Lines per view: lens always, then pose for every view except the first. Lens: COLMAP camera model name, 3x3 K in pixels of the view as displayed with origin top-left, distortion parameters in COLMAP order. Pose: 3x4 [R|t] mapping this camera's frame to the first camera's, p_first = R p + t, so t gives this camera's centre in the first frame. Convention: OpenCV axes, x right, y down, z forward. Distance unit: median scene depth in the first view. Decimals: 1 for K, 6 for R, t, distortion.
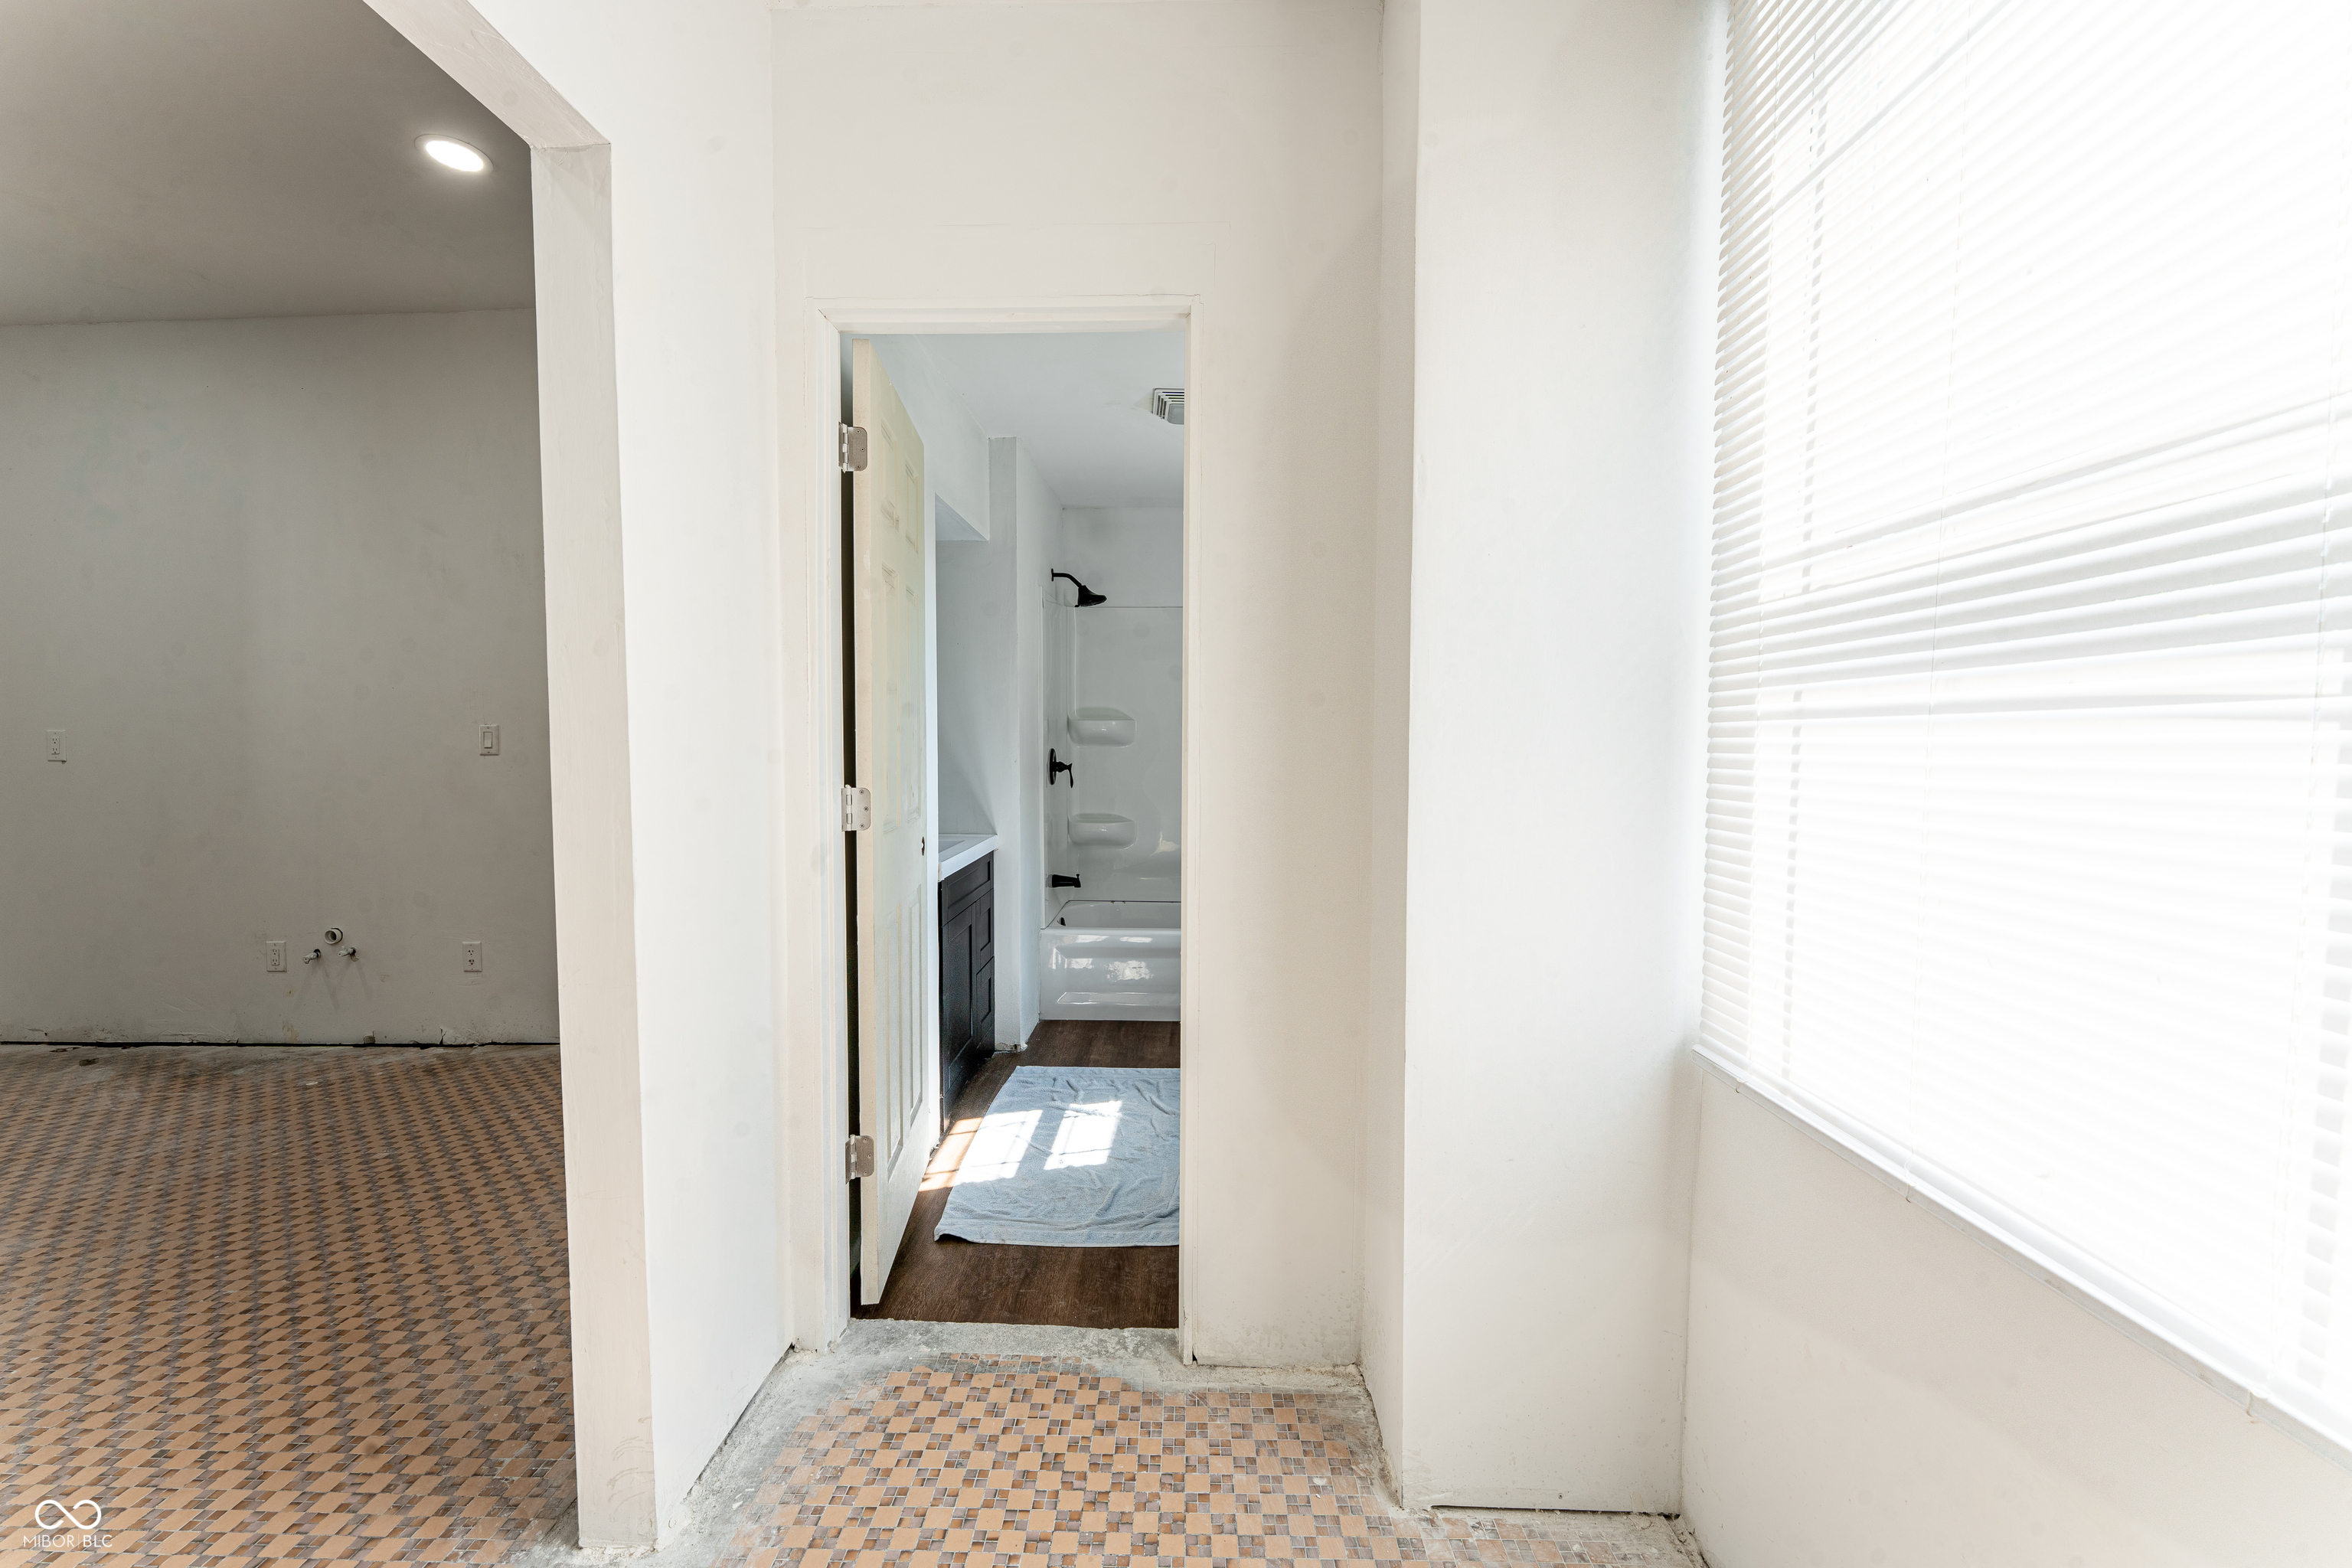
lens RADIAL K [[937.1, 0, 1153.7], [0, 937.1, 780.7], [0, 0, 1]] dist [0.000225, -0.000193]
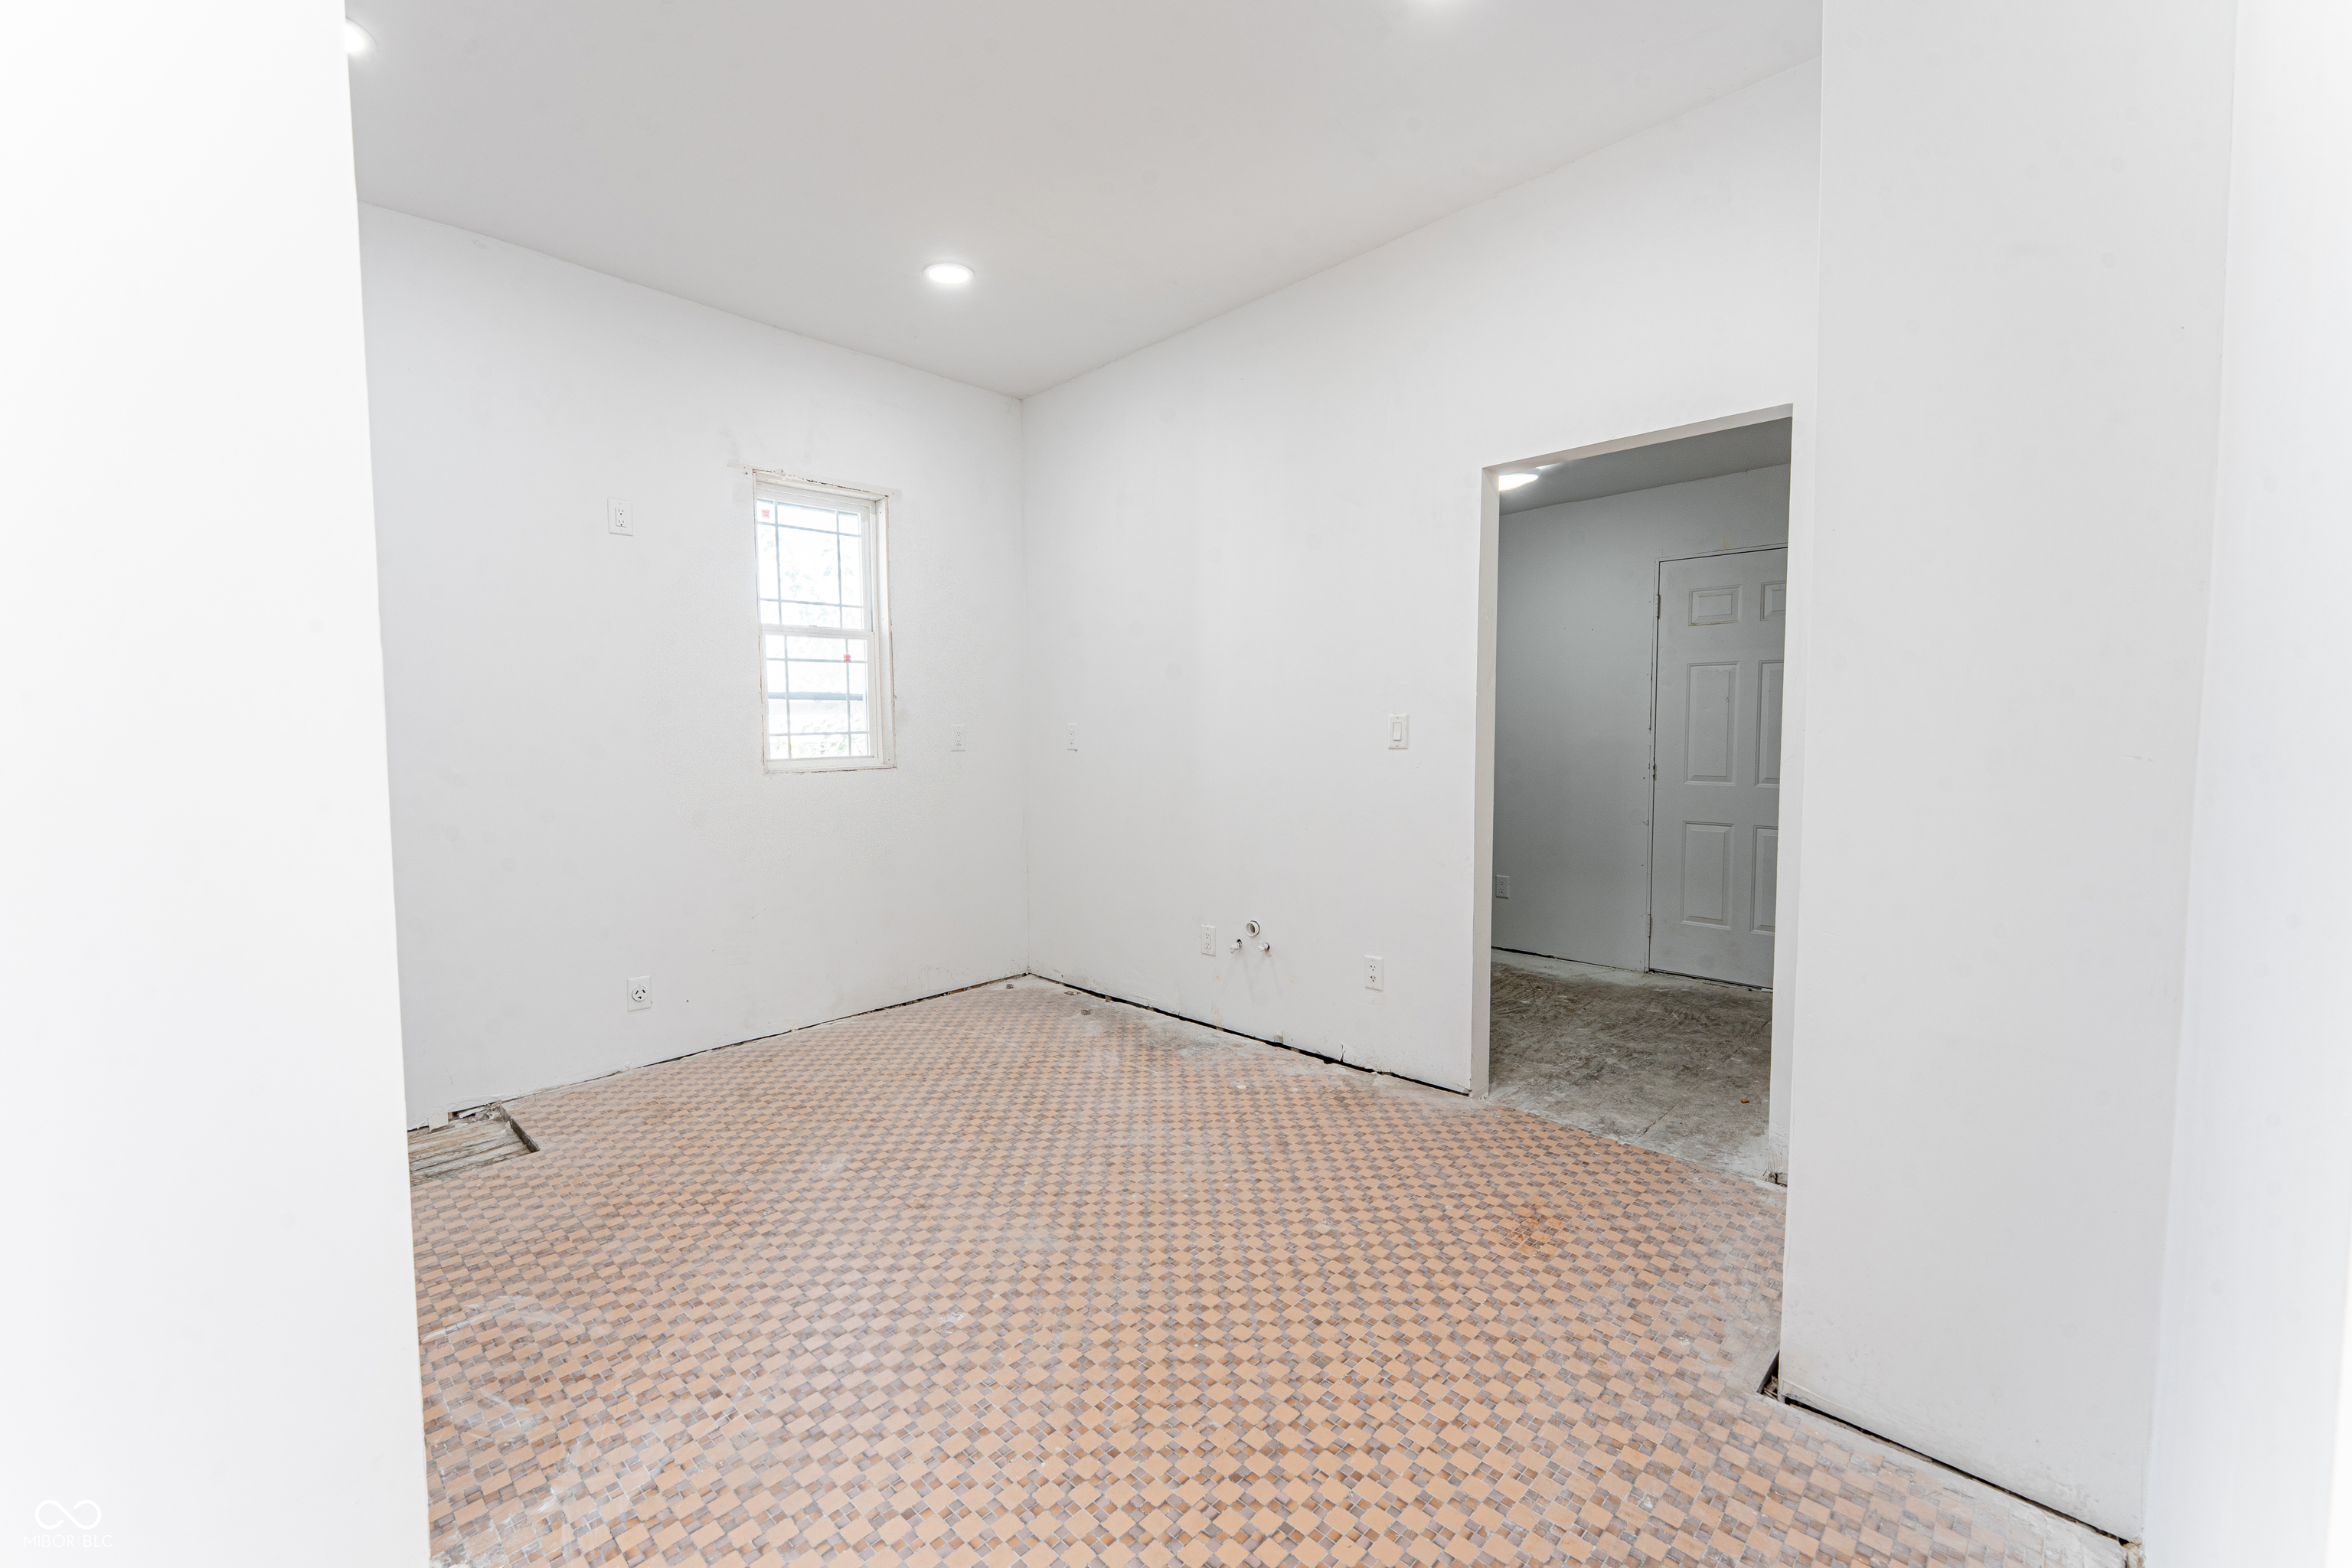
lens RADIAL K [[937.1, 0, 1177.3], [0, 937.1, 780.1], [0, 0, 1]] dist [0.000225, -0.000193]
pose [[0.736660, 0.034130, -0.675402, -0.333151], [-0.020159, 0.999390, 0.028515, -0.023317], [0.675963, -0.007390, 0.736899, 0.266136]]
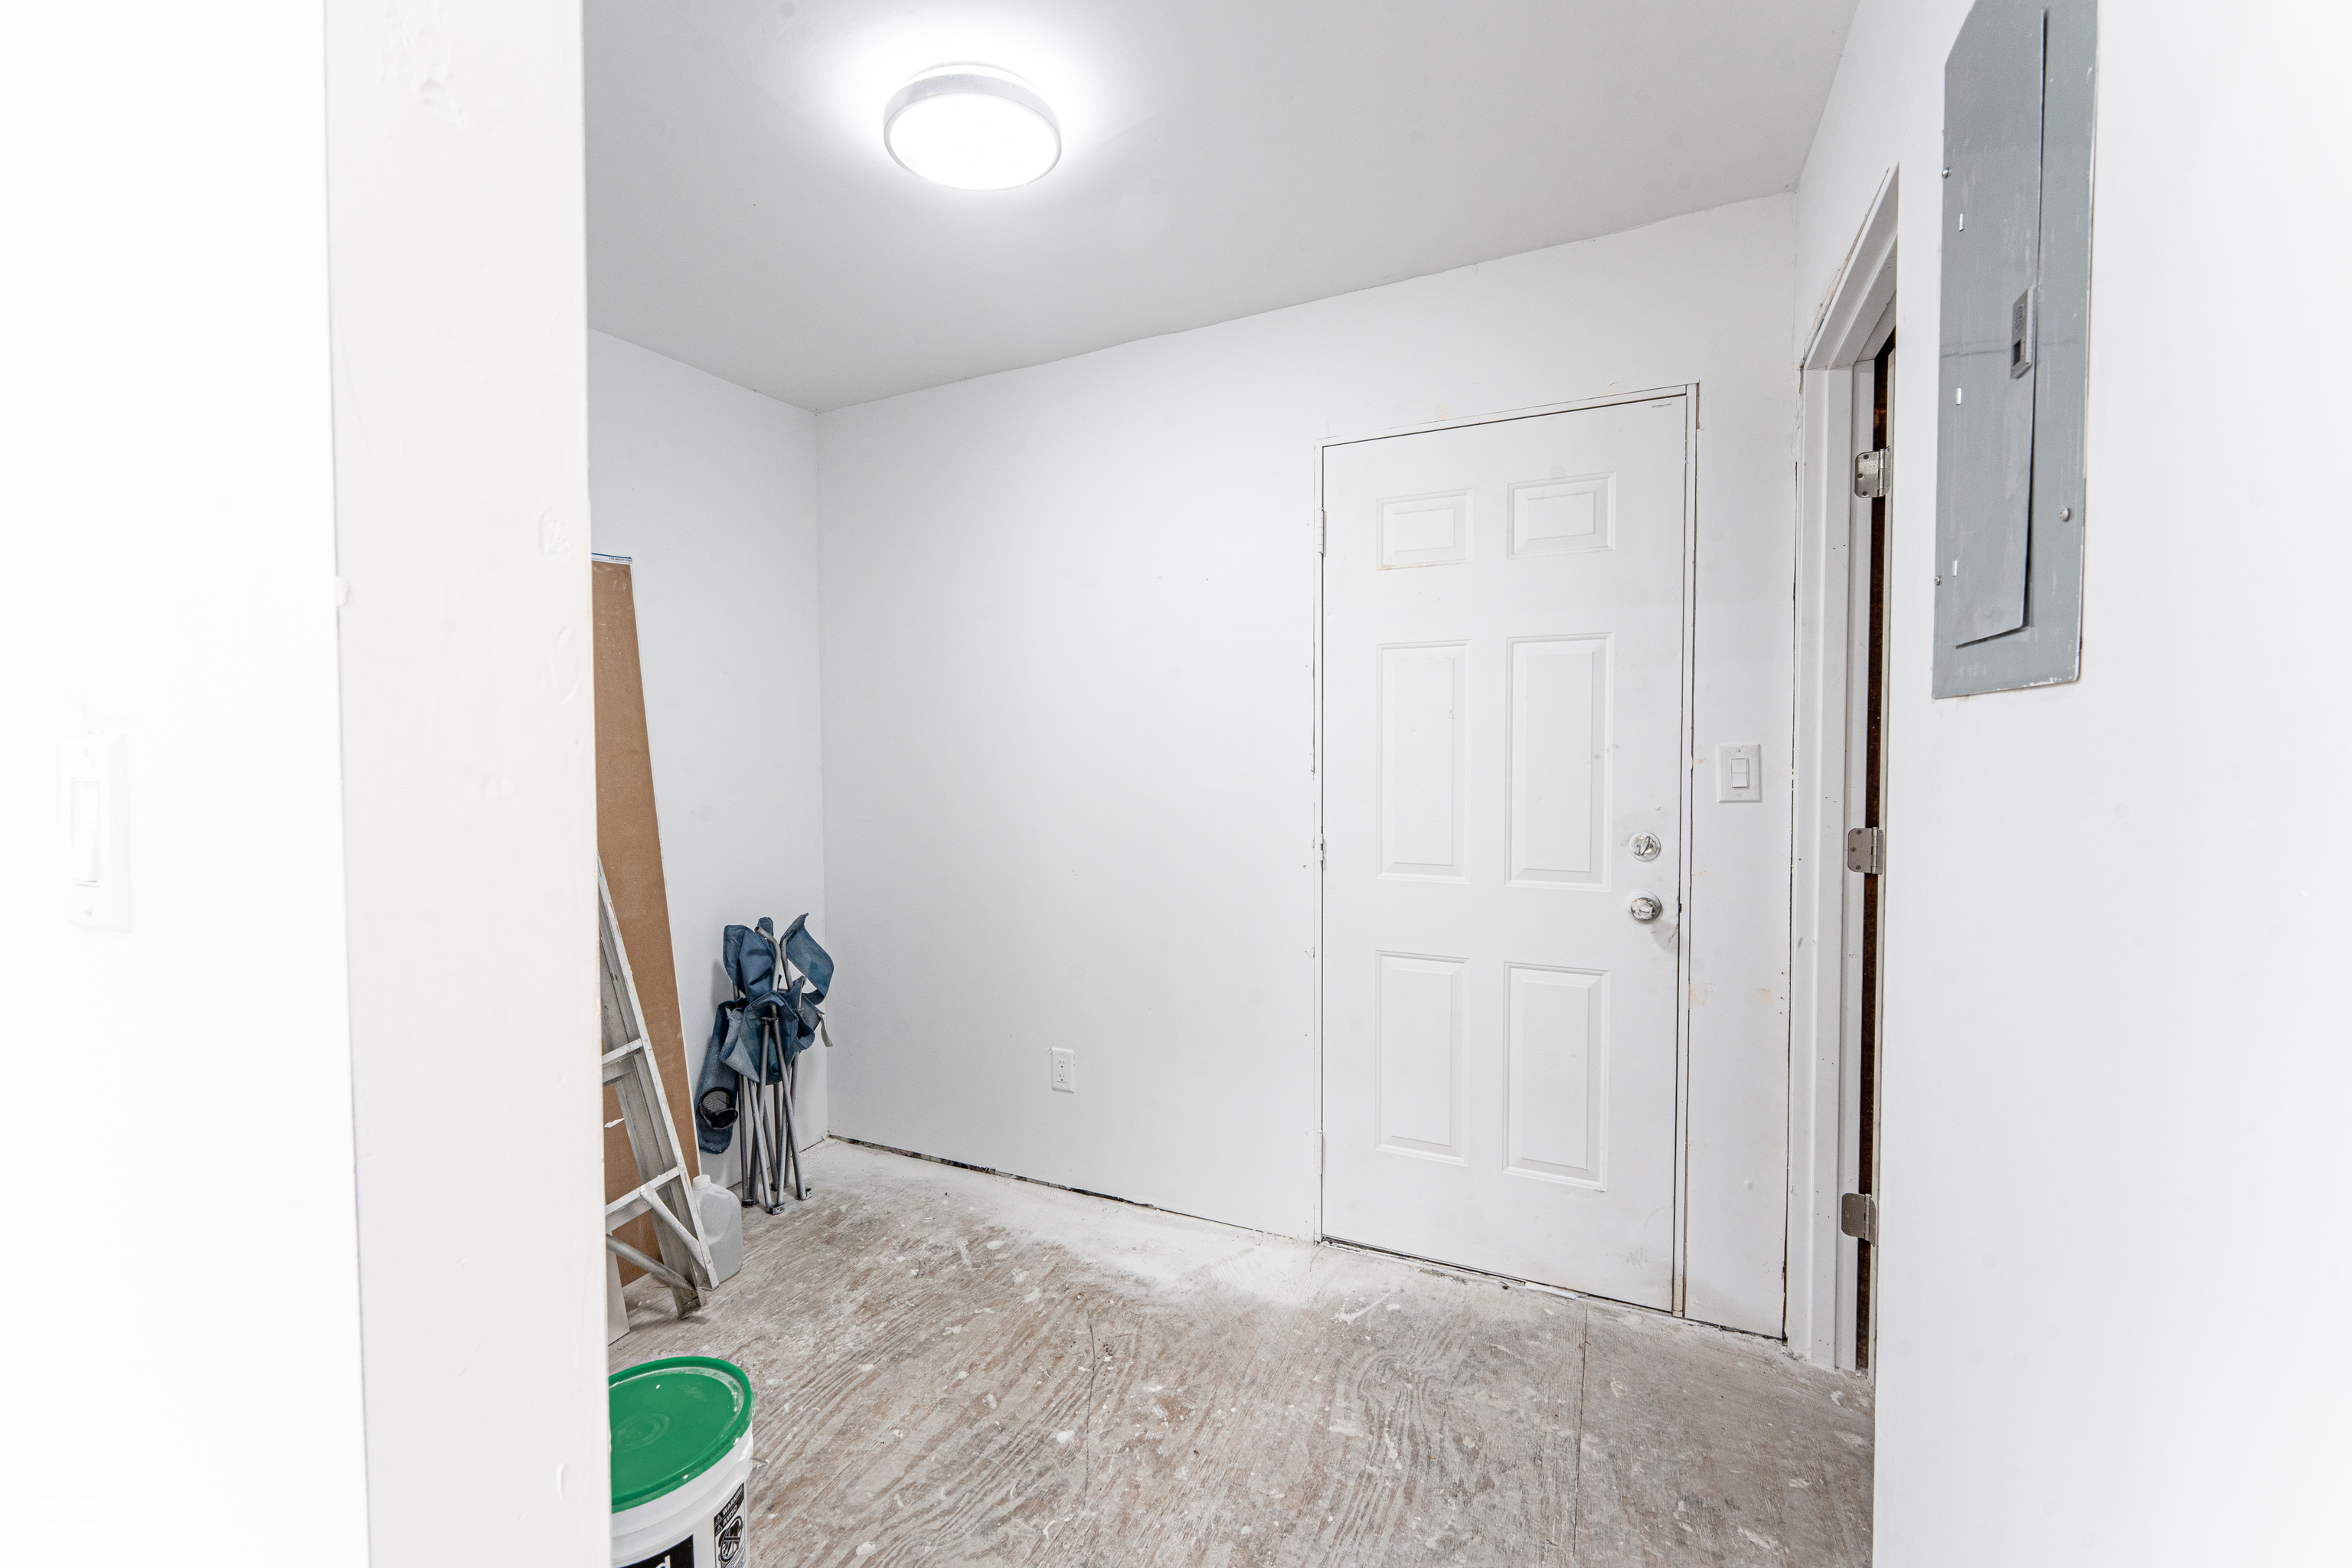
lens RADIAL K [[937.1, 0, 1176.0], [0, 937.1, 784.2], [0, 0, 1]] dist [0.000225, -0.000193]
pose [[0.922687, 0.004131, -0.385527, -0.475545], [-0.010333, 0.999848, -0.014016, -0.040436], [0.385411, 0.016916, 0.922590, 0.728785]]
